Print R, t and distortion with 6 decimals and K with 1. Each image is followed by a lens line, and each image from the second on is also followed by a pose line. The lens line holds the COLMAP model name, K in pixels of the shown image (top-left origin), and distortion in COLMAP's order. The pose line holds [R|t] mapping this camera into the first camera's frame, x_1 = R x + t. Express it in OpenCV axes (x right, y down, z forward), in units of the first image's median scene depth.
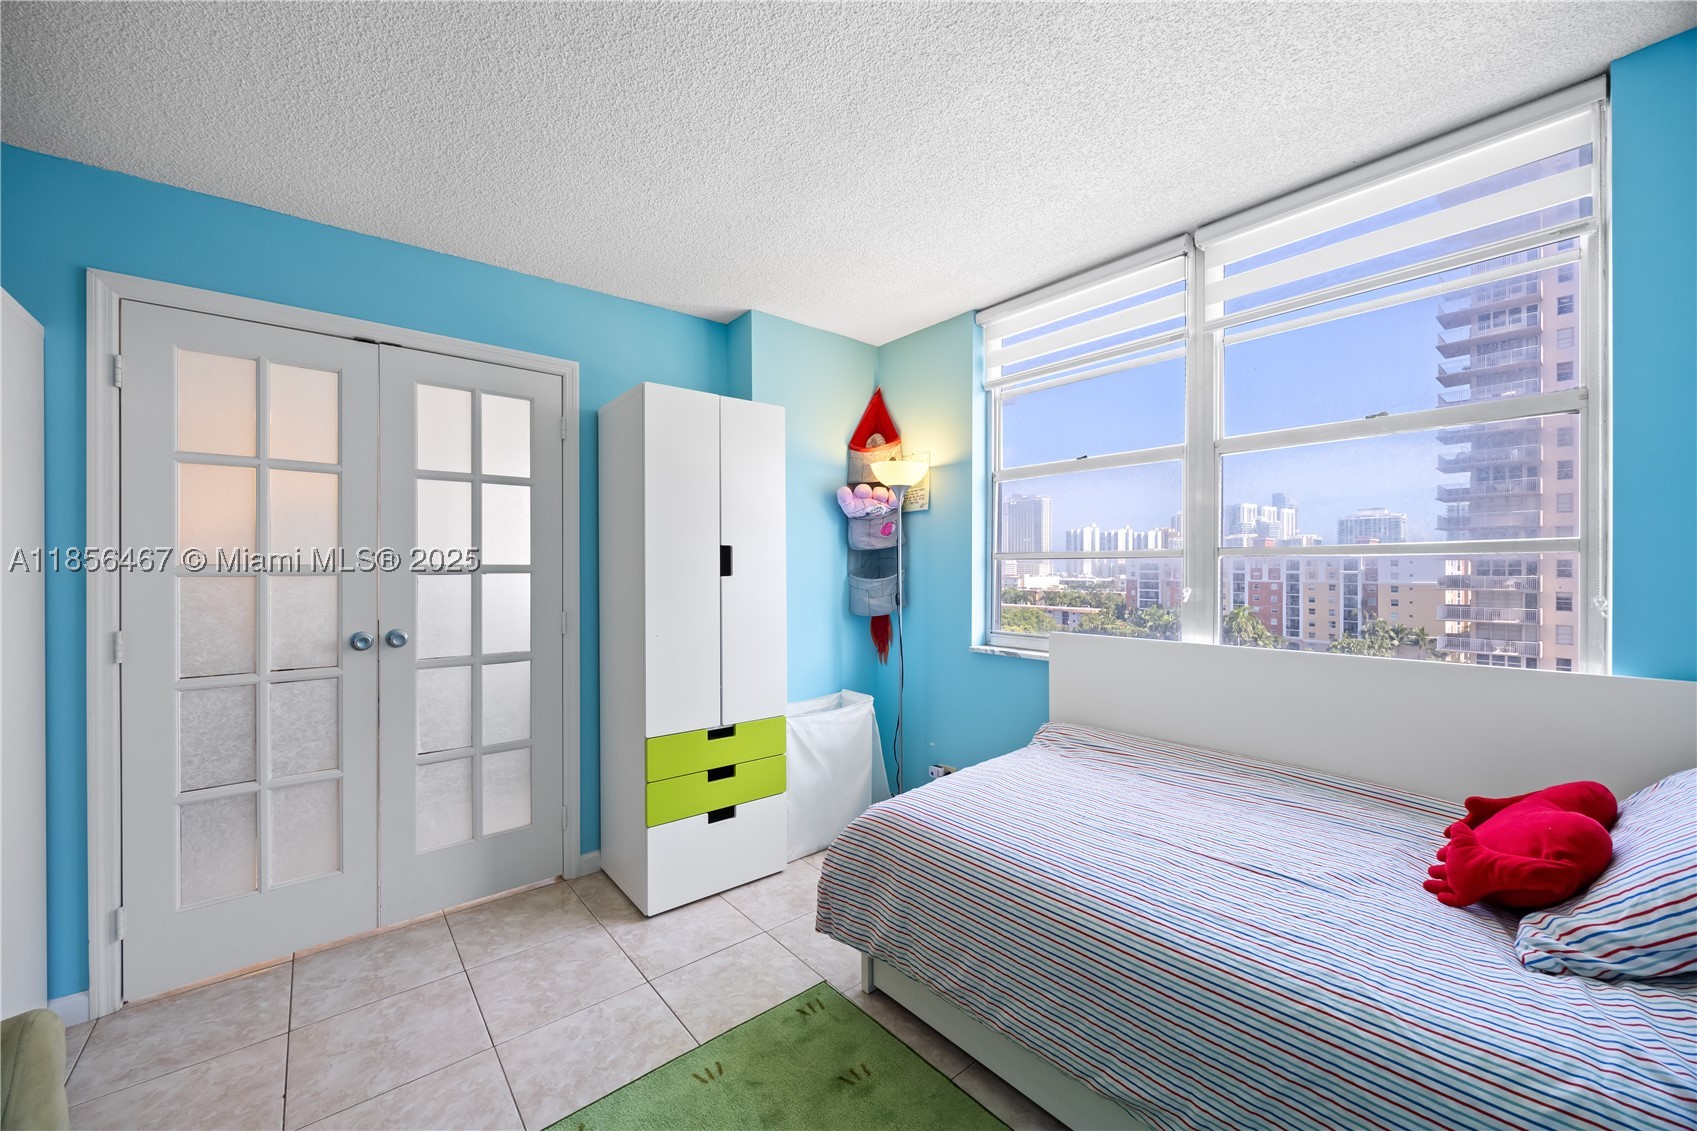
lens RADIAL K [[646.8, 0, 846.6], [0, 646.8, 566.9], [0, 0, 1]] dist [-0.000290, 0.000329]
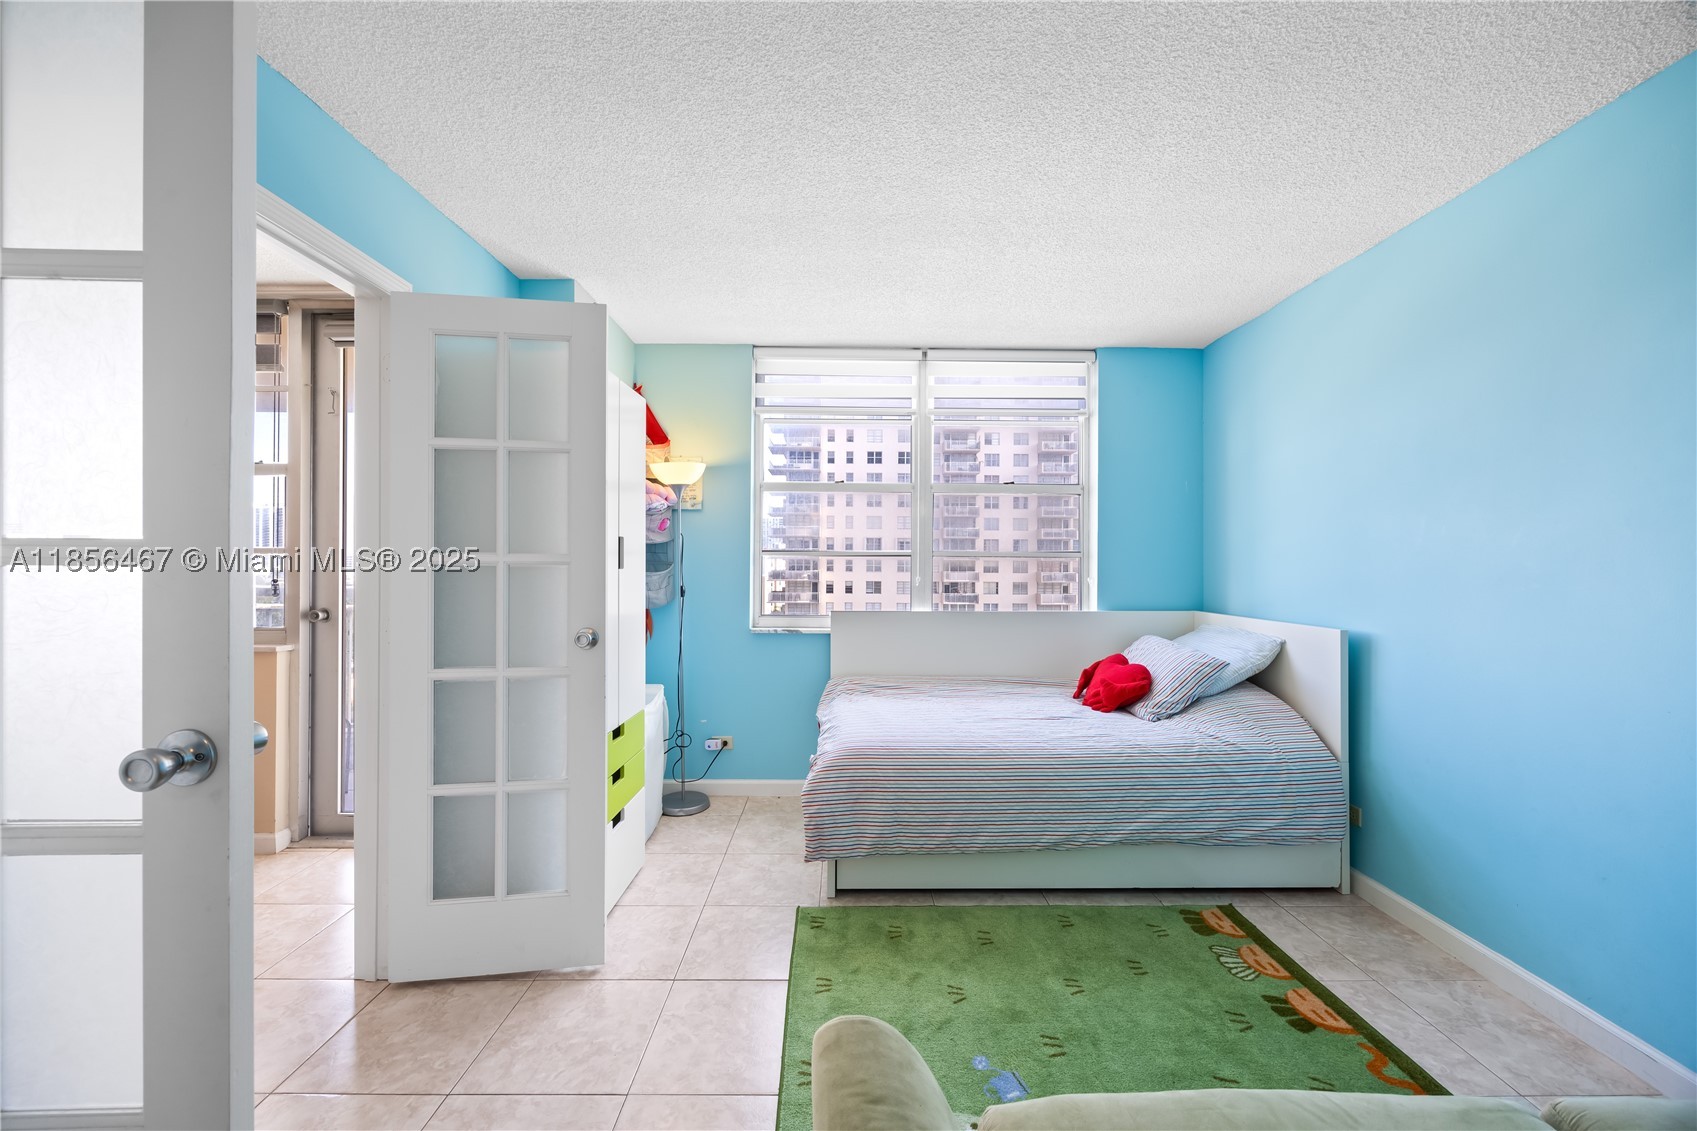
lens RADIAL K [[646.8, 0, 846.6], [0, 646.8, 566.9], [0, 0, 1]] dist [-0.000290, 0.000329]
pose [[0.627583, 0.002899, 0.778545, -0.724654], [-0.008741, 0.999956, 0.003323, 0.004537], [-0.778501, -0.008891, 0.627581, 0.145278]]
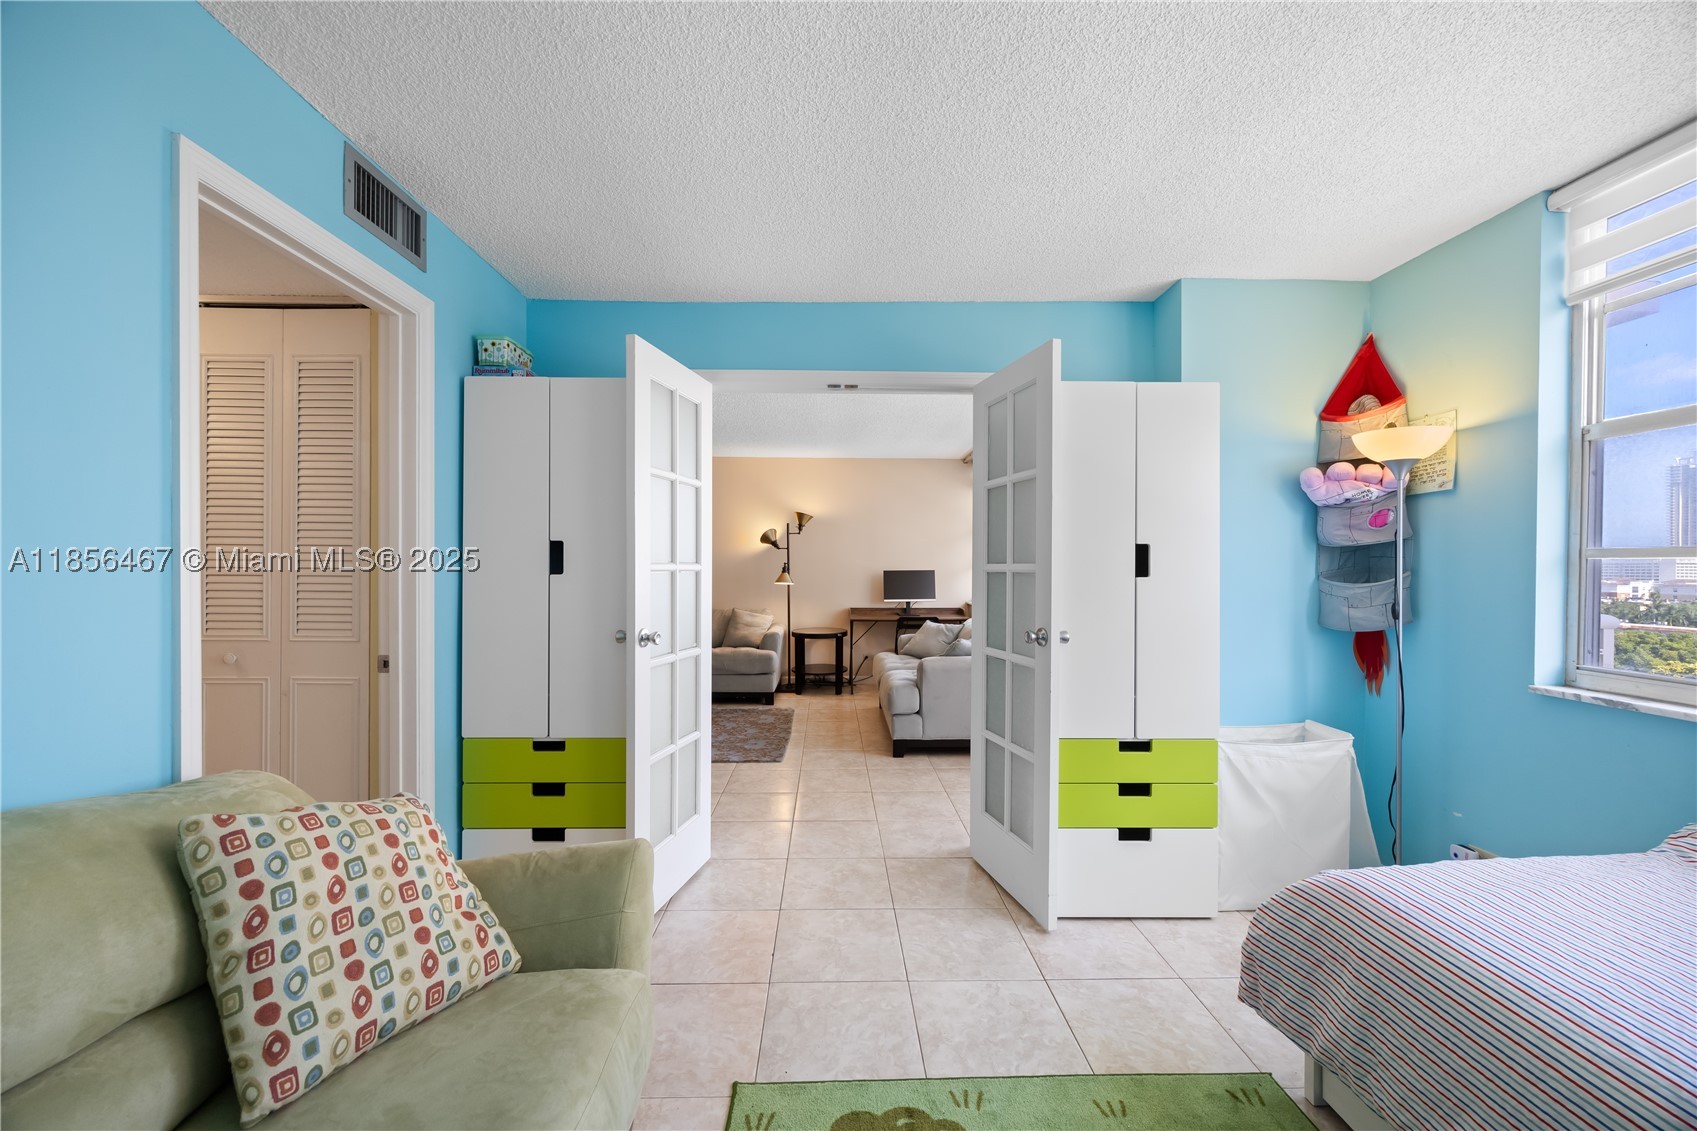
lens RADIAL K [[652.4, 0, 848.5], [0, 652.4, 565.5], [0, 0, 1]] dist [0.001691, 0.000098]
pose [[0.786904, 0.005260, -0.617053, 0.057231], [-0.004916, 0.999985, 0.002254, -0.002291], [0.617056, 0.001260, 0.786918, 0.010087]]
